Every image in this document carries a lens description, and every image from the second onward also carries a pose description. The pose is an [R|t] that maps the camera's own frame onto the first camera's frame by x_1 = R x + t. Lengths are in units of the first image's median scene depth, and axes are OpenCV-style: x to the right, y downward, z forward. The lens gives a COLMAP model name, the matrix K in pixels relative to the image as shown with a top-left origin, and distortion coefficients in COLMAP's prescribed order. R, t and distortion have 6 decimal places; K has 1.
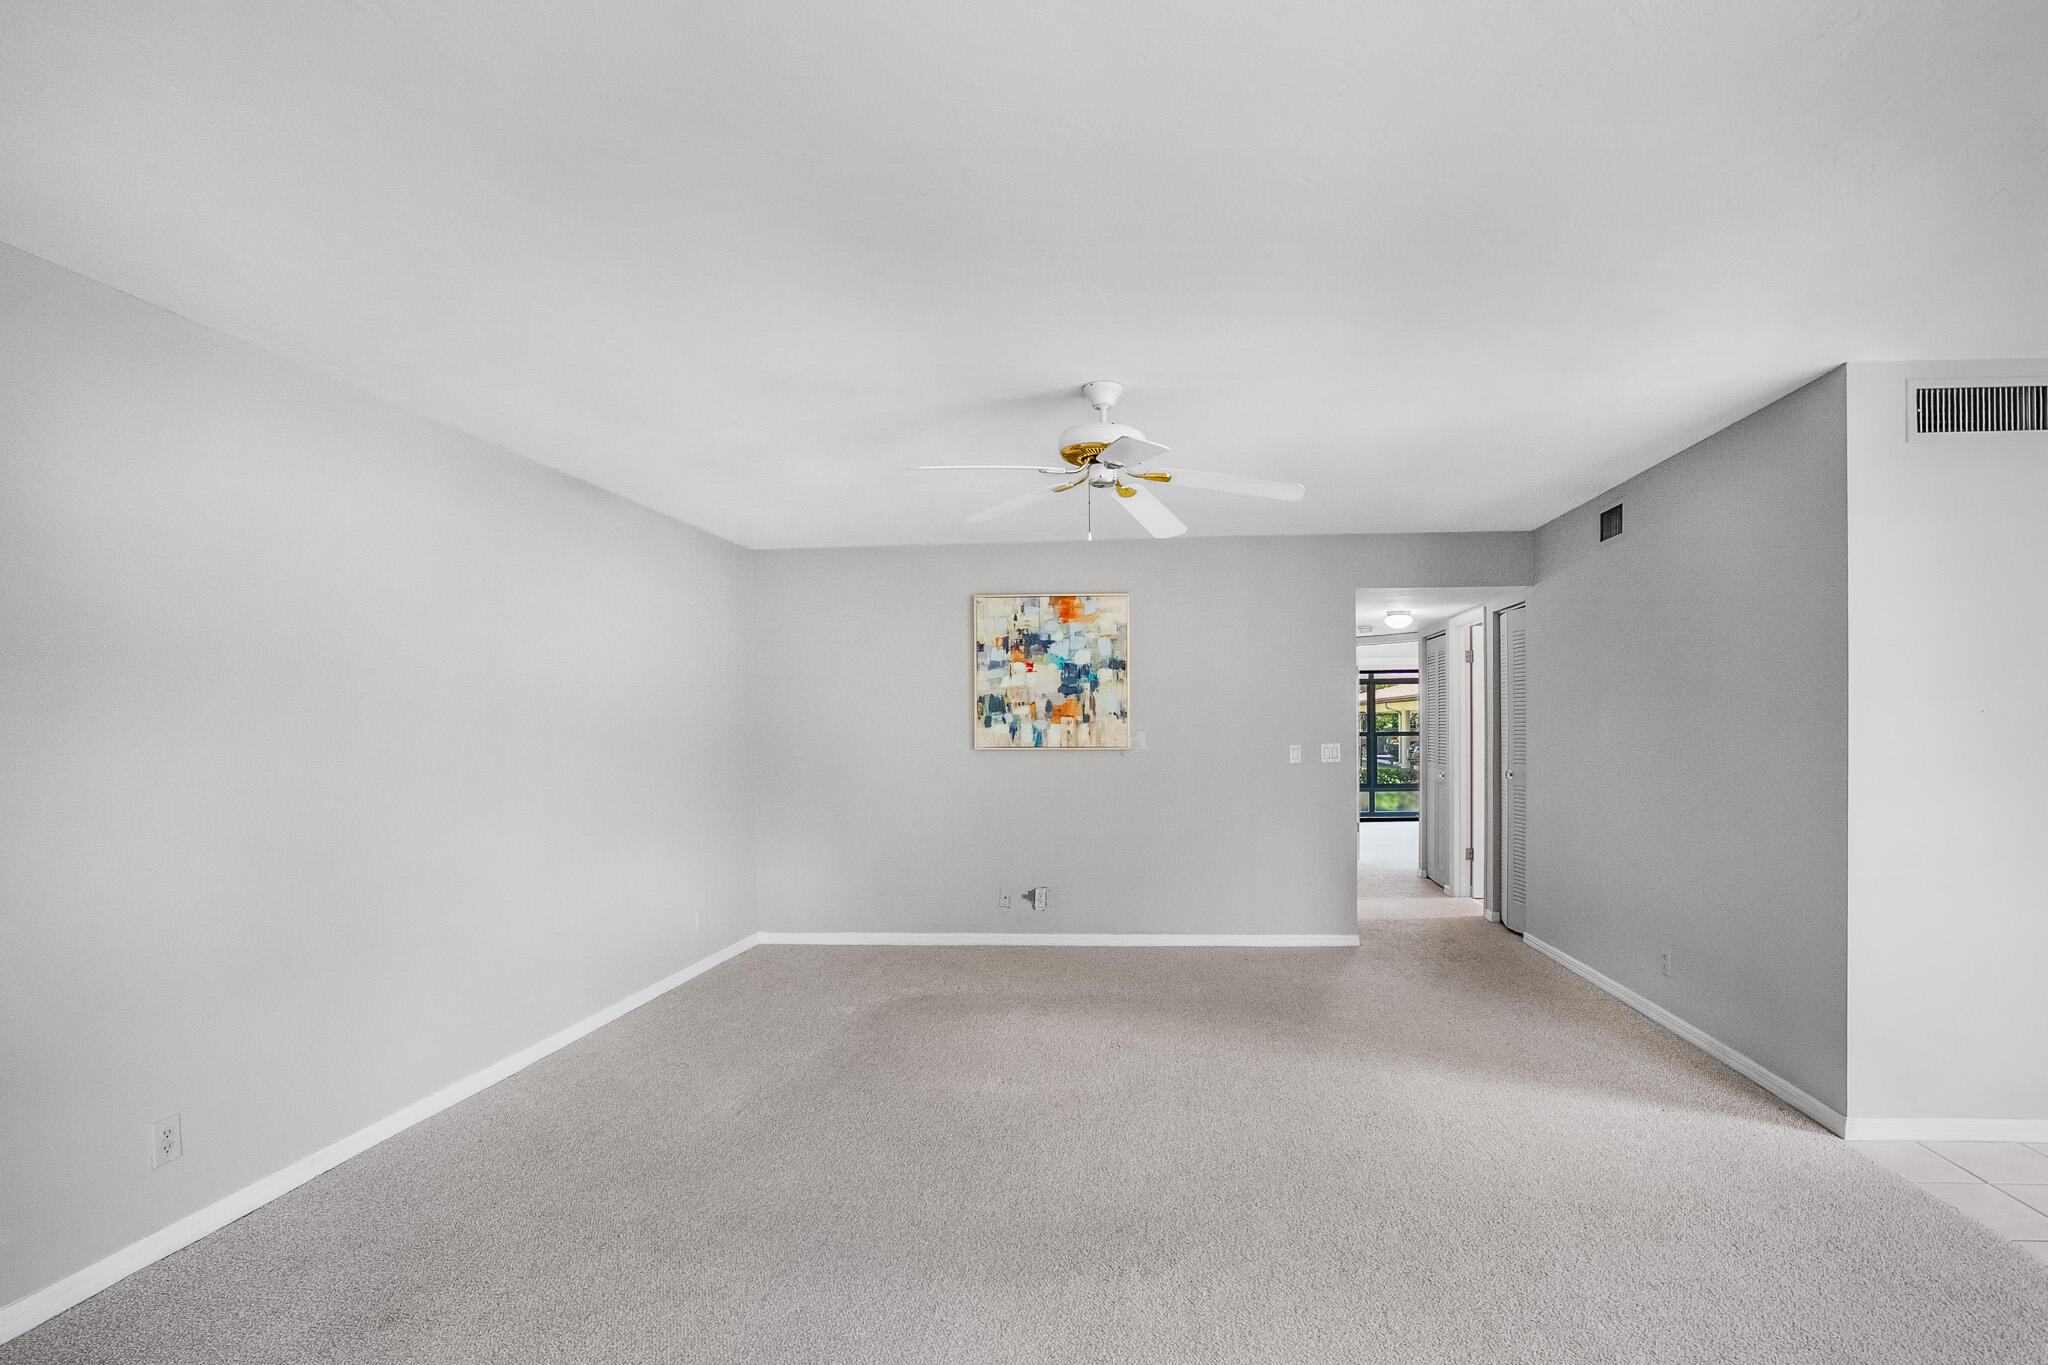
lens RADIAL K [[995.5, 0, 1103.8], [0, 995.5, 738.8], [0, 0, 1]] dist [-0.061043, 0.022526]
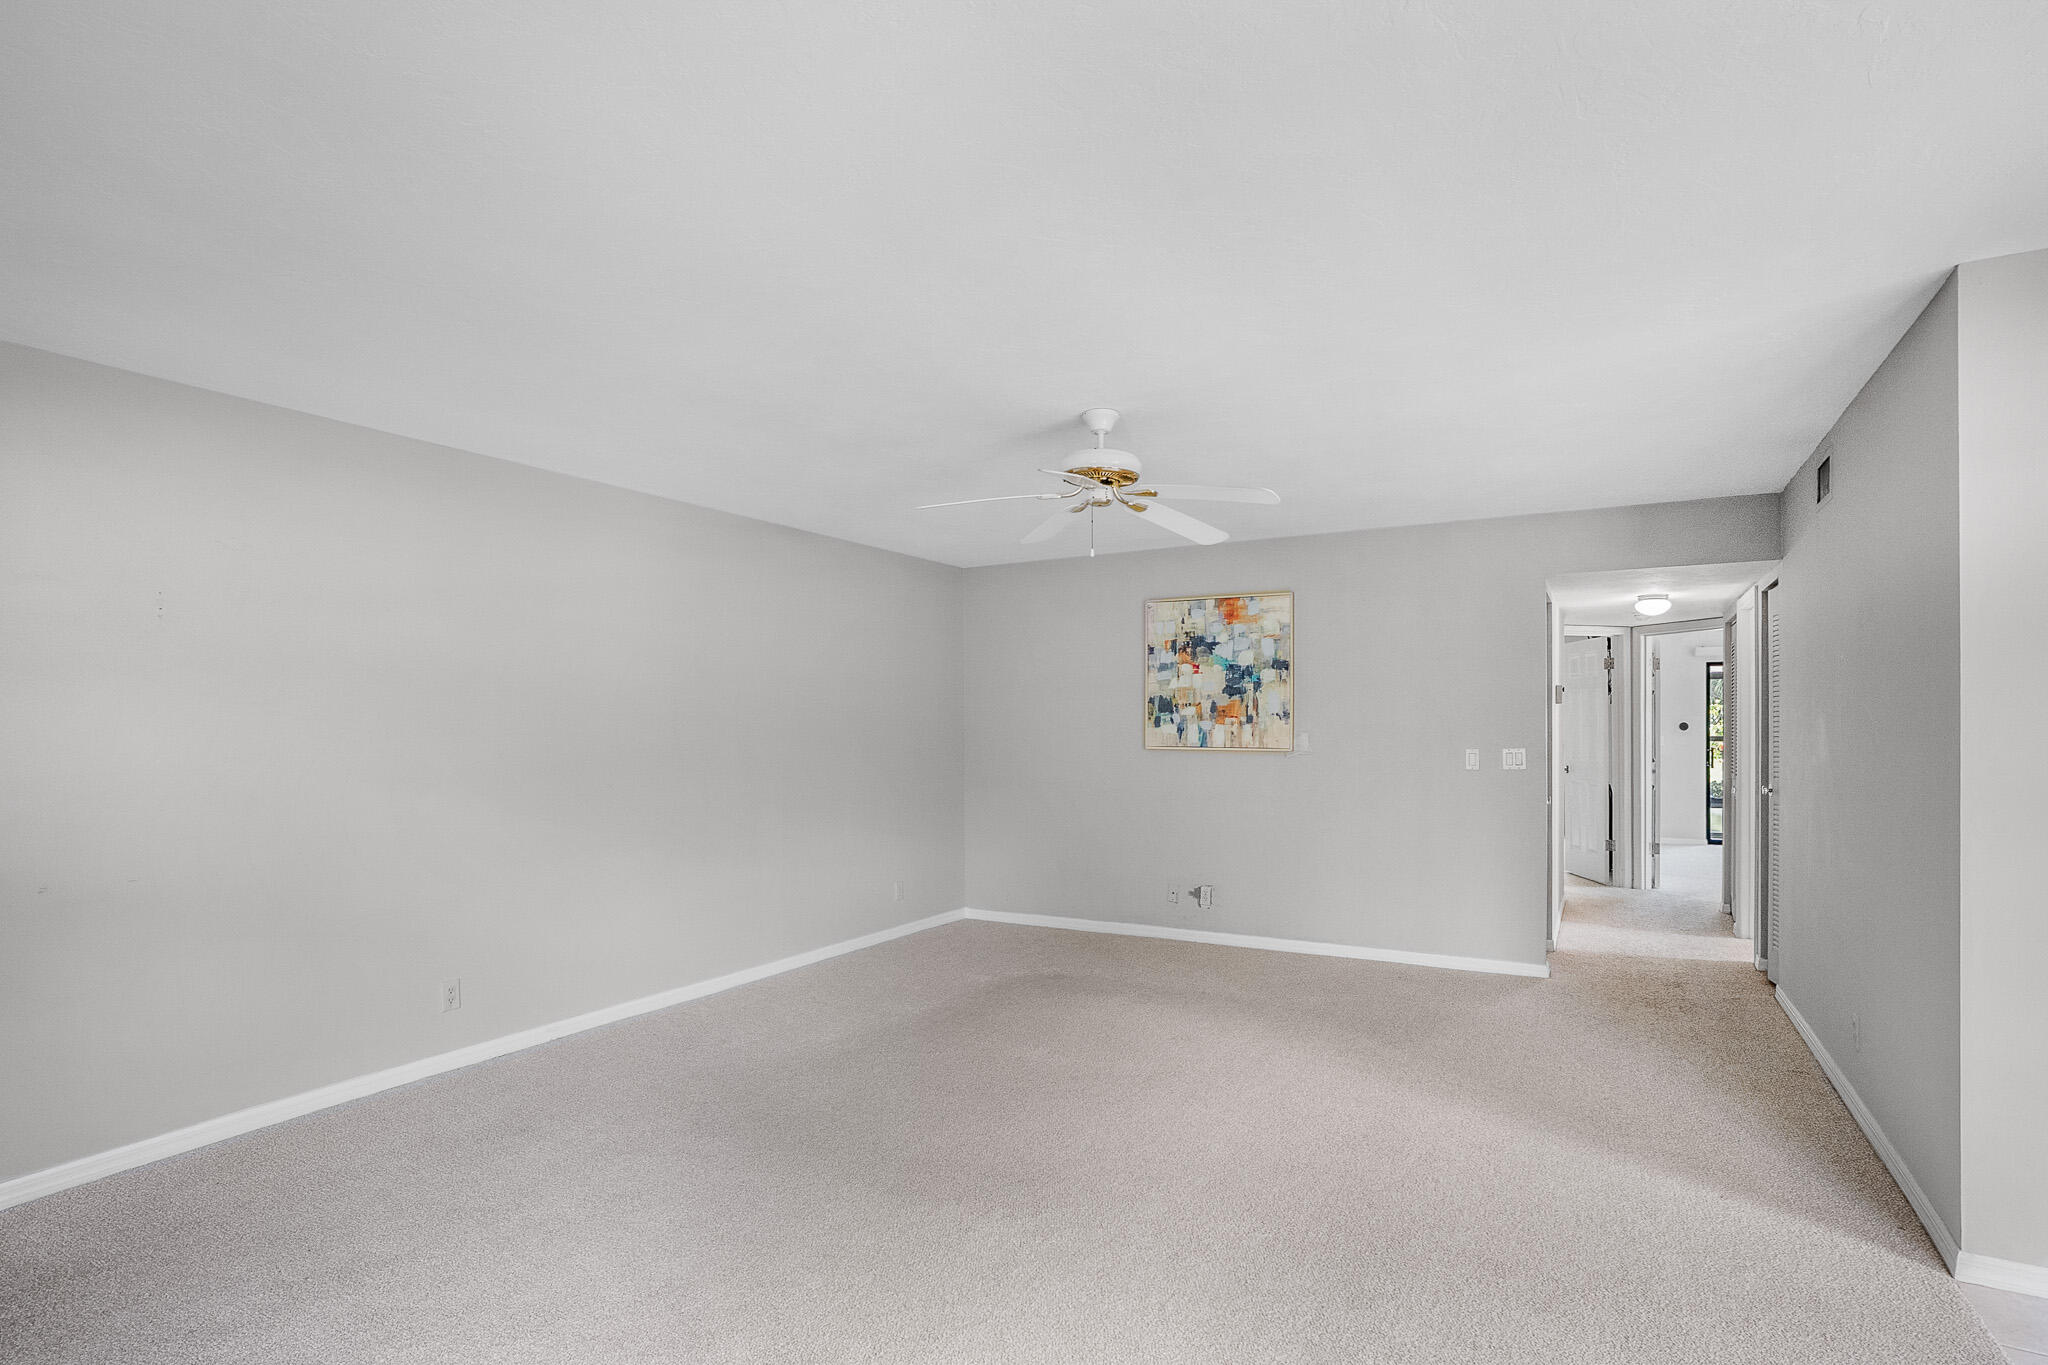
lens RADIAL K [[1020.7, 0, 1030.0], [0, 1020.7, 724.0], [0, 0, 1]] dist [-0.038369, 0.001279]
pose [[0.897114, 0.007563, -0.441734, 0.236250], [-0.013090, 0.999870, -0.009466, -0.003074], [0.441605, 0.014274, 0.897096, -0.014203]]
